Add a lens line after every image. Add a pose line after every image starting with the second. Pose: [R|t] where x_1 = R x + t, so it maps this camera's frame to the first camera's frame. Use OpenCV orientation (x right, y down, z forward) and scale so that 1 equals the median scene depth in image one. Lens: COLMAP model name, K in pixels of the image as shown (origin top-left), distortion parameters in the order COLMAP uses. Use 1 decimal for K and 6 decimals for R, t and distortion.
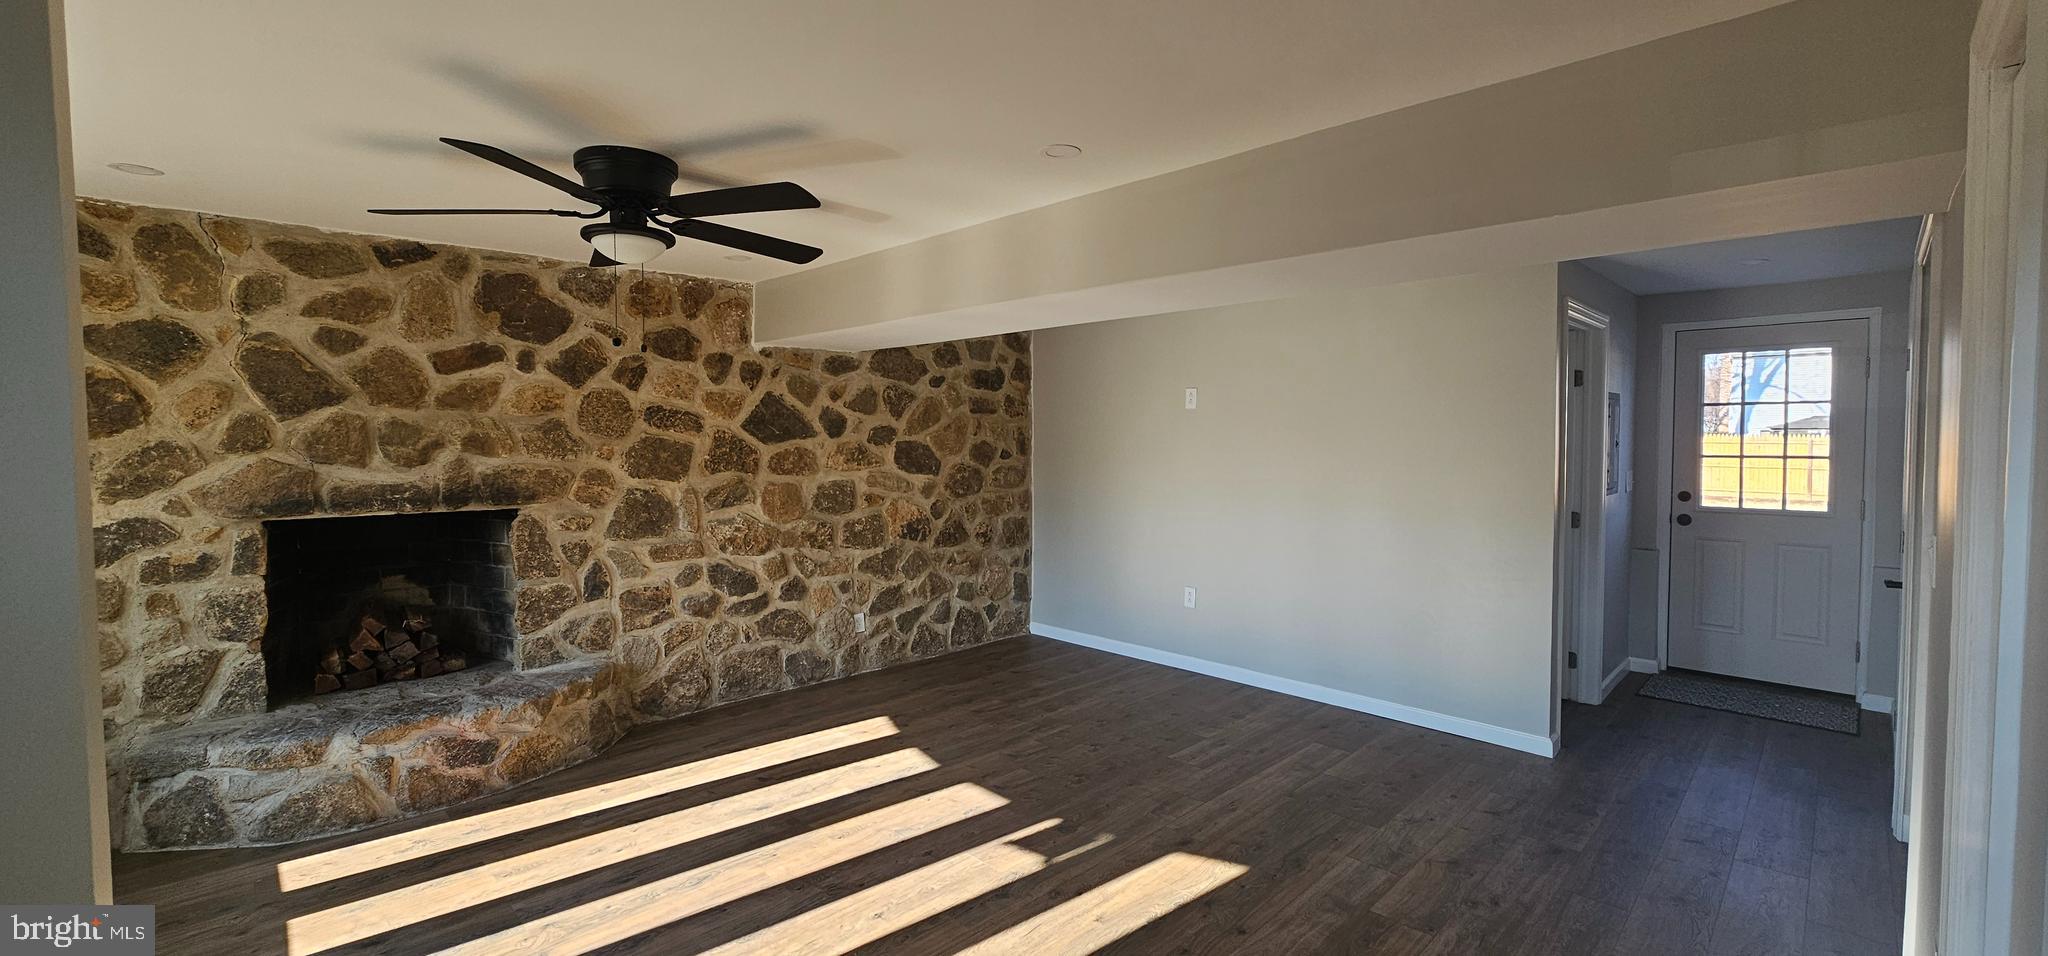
lens RADIAL K [[833.7, 0, 1022.0], [0, 833.7, 475.8], [0, 0, 1]] dist [0.000672, 0.000709]
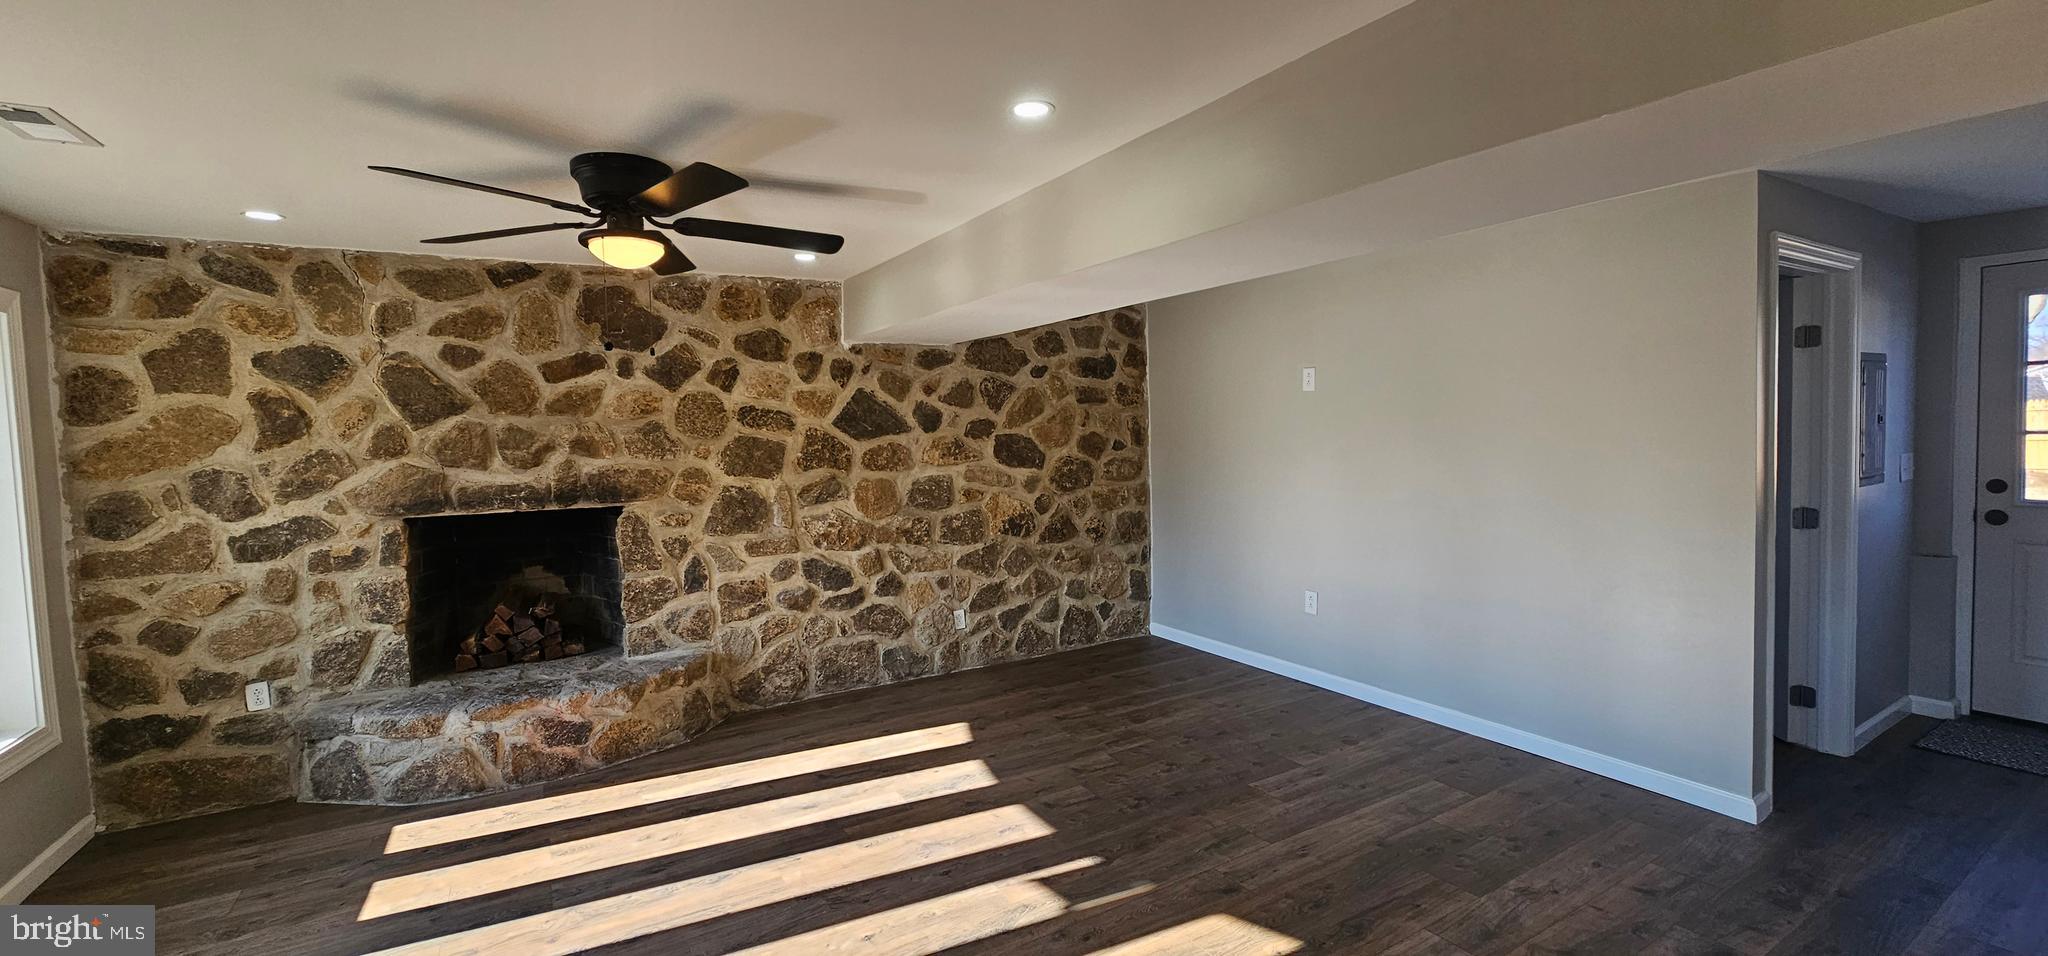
lens RADIAL K [[833.7, 0, 1021.0], [0, 833.7, 477.9], [0, 0, 1]] dist [0.000672, 0.000709]
pose [[0.972076, -0.008957, -0.234495, 0.159103], [0.012469, 0.999831, 0.013501, -0.005455], [0.234334, -0.016048, 0.972024, 0.087979]]
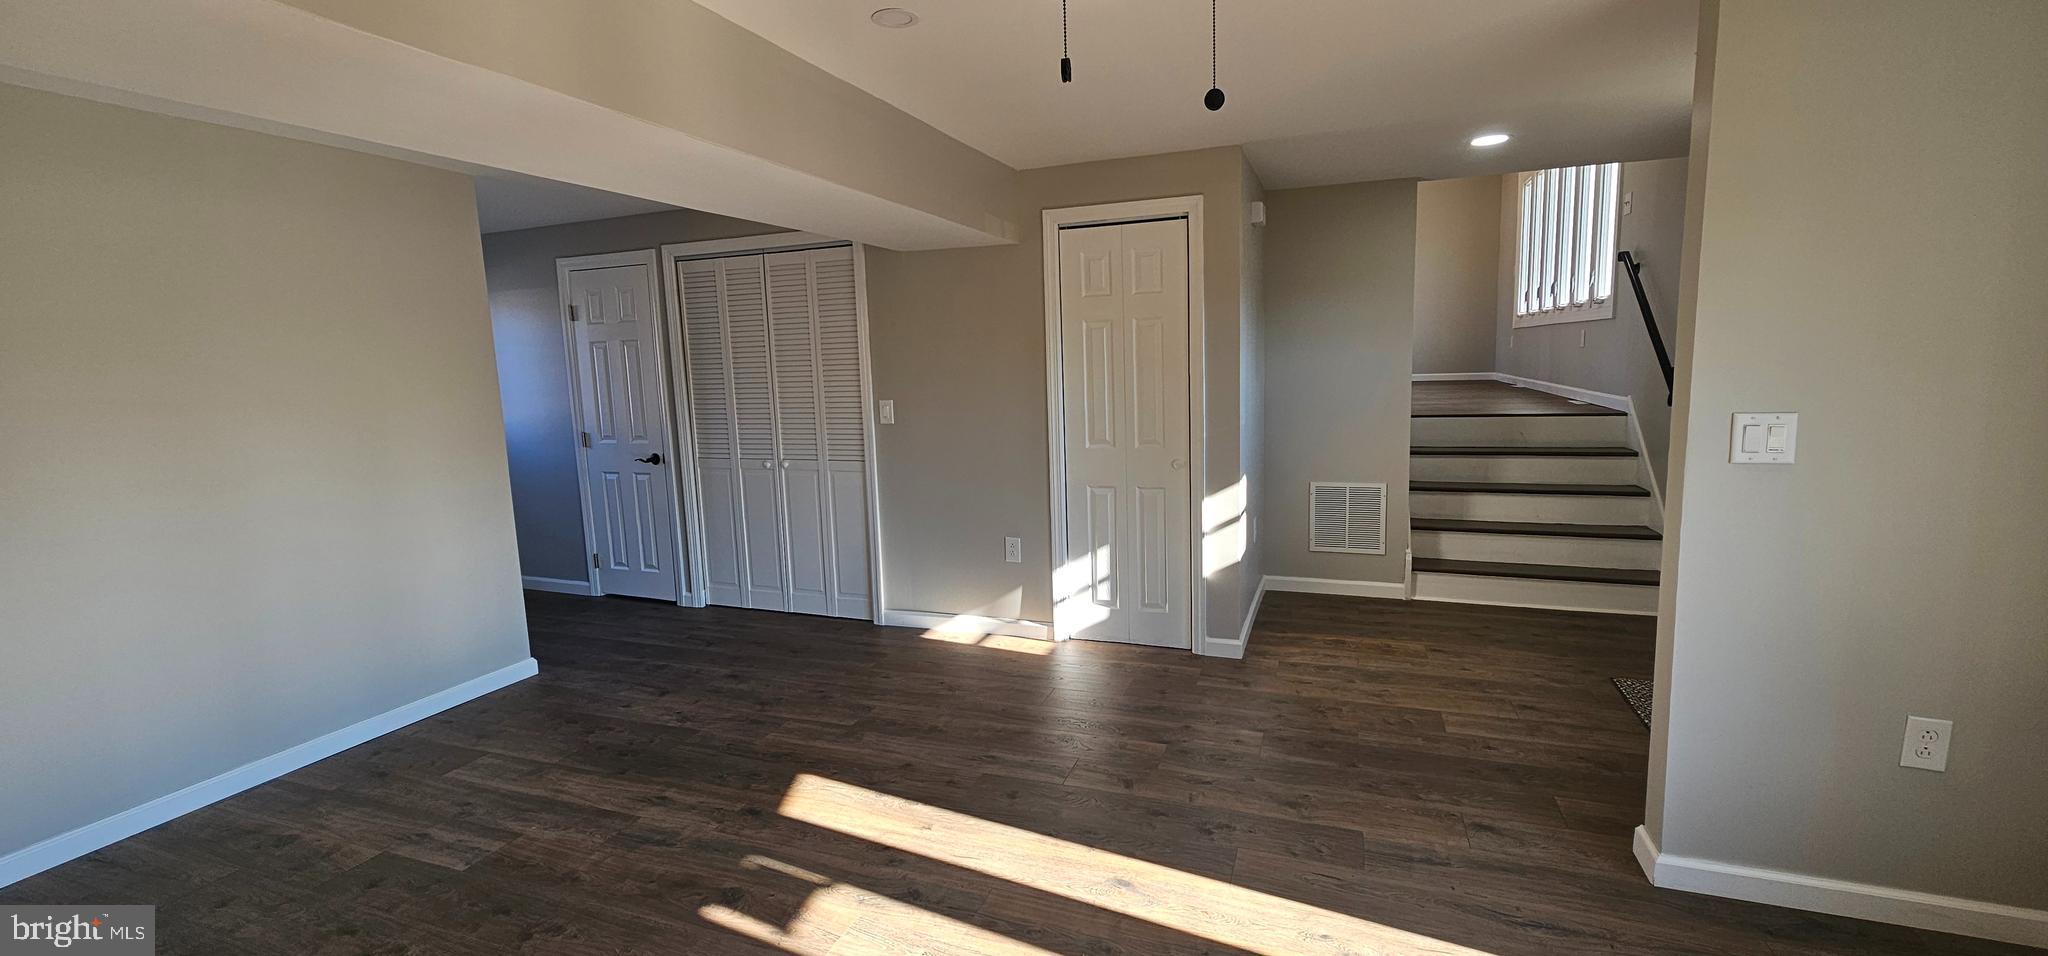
lens RADIAL K [[833.7, 0, 1015.5], [0, 833.7, 469.2], [0, 0, 1]] dist [0.000672, 0.000709]
pose [[-0.412203, -0.108072, 0.904660, -0.584682], [0.075581, 0.985461, 0.152163, -0.037788], [-0.907952, 0.131097, -0.398042, 0.873389]]
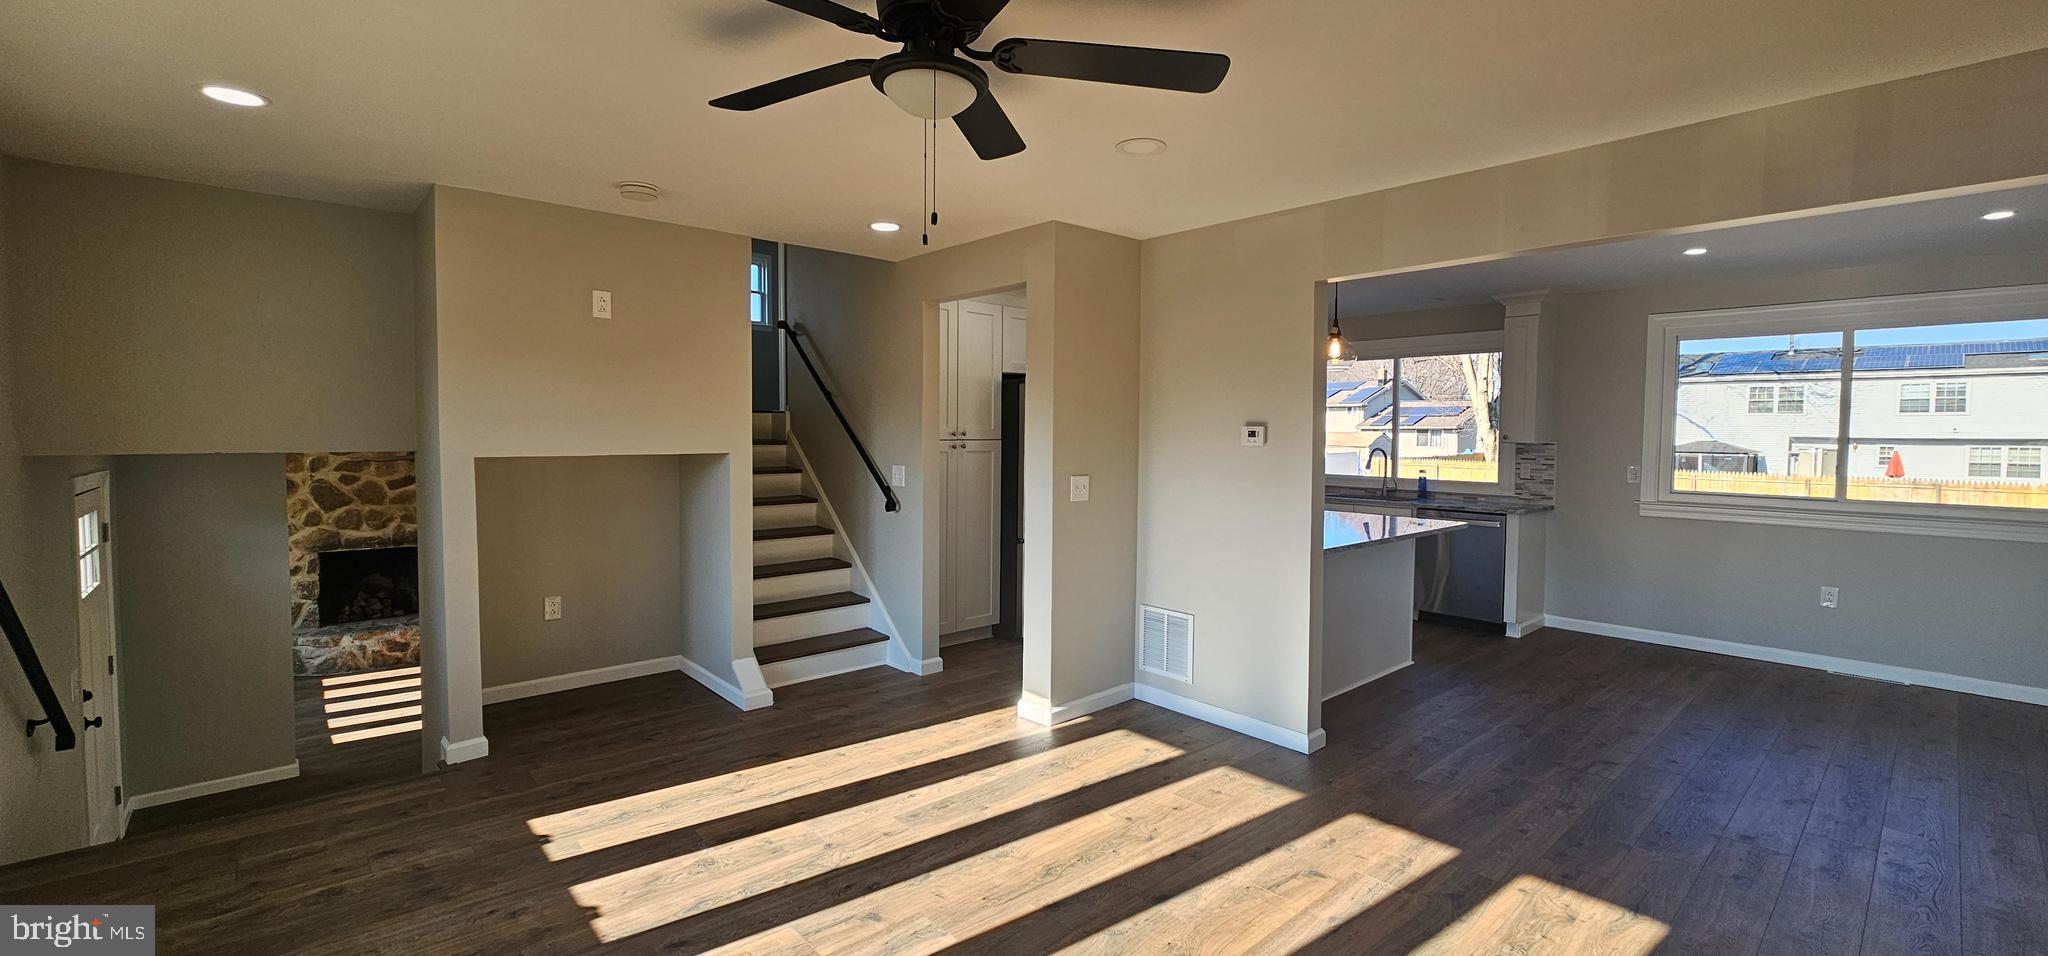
lens RADIAL K [[833.7, 0, 1020.6], [0, 833.7, 471.5], [0, 0, 1]] dist [0.000672, 0.000709]
pose [[0.998823, 0.012947, -0.046735, 1.235952], [-0.012730, 0.999907, 0.004952, -0.214489], [0.046795, -0.004352, 0.998895, -1.323829]]
